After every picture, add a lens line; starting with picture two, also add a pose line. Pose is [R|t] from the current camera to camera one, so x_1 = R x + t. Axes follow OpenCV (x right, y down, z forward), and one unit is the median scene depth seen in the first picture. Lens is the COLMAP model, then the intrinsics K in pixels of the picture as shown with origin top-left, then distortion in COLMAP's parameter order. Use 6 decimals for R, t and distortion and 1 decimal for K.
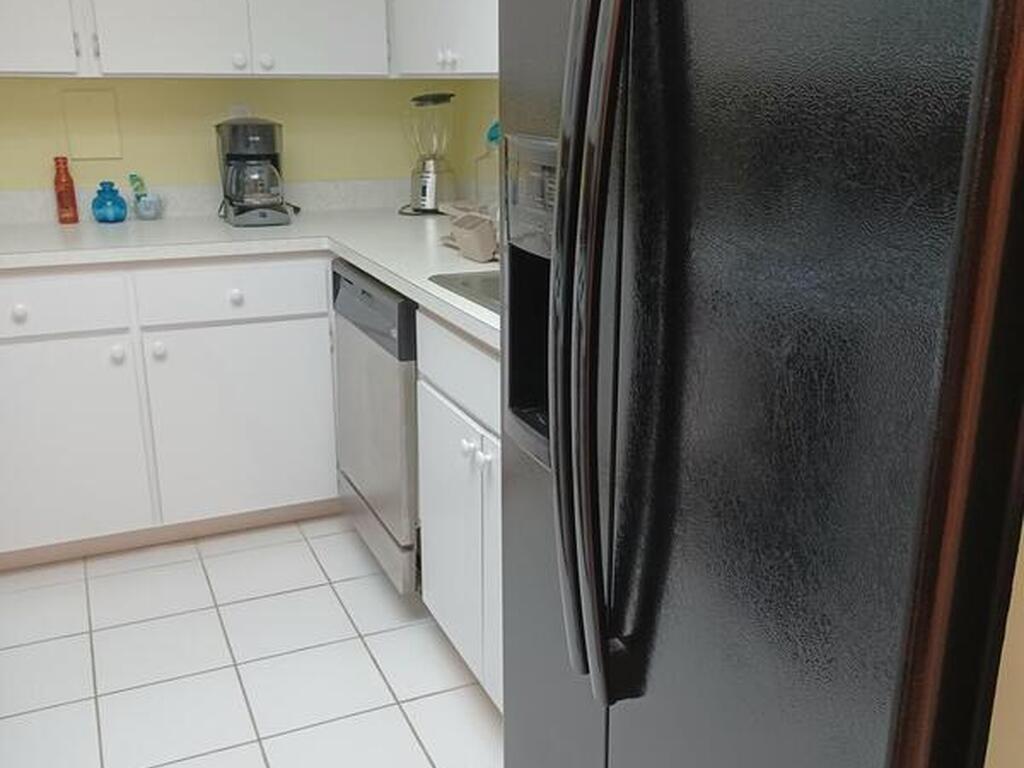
lens RADIAL K [[998.0, 0, 512.0], [0, 998.0, 384.0], [0, 0, 1]] dist [0.123039, -0.197674]
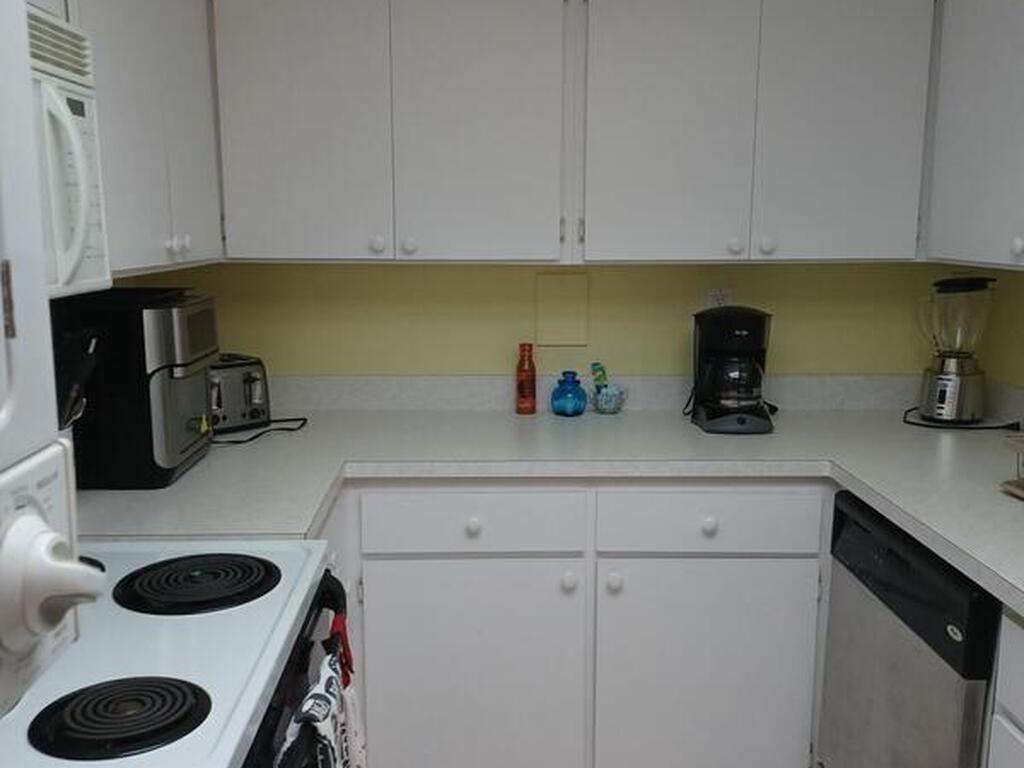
lens RADIAL K [[998.0, 0, 512.0], [0, 998.0, 384.0], [0, 0, 1]] dist [0.123039, -0.197674]
pose [[0.925698, 0.061795, -0.373182, -0.112708], [-0.111762, 0.987202, -0.113762, -0.080965], [0.361376, 0.147017, 0.920757, 0.158558]]
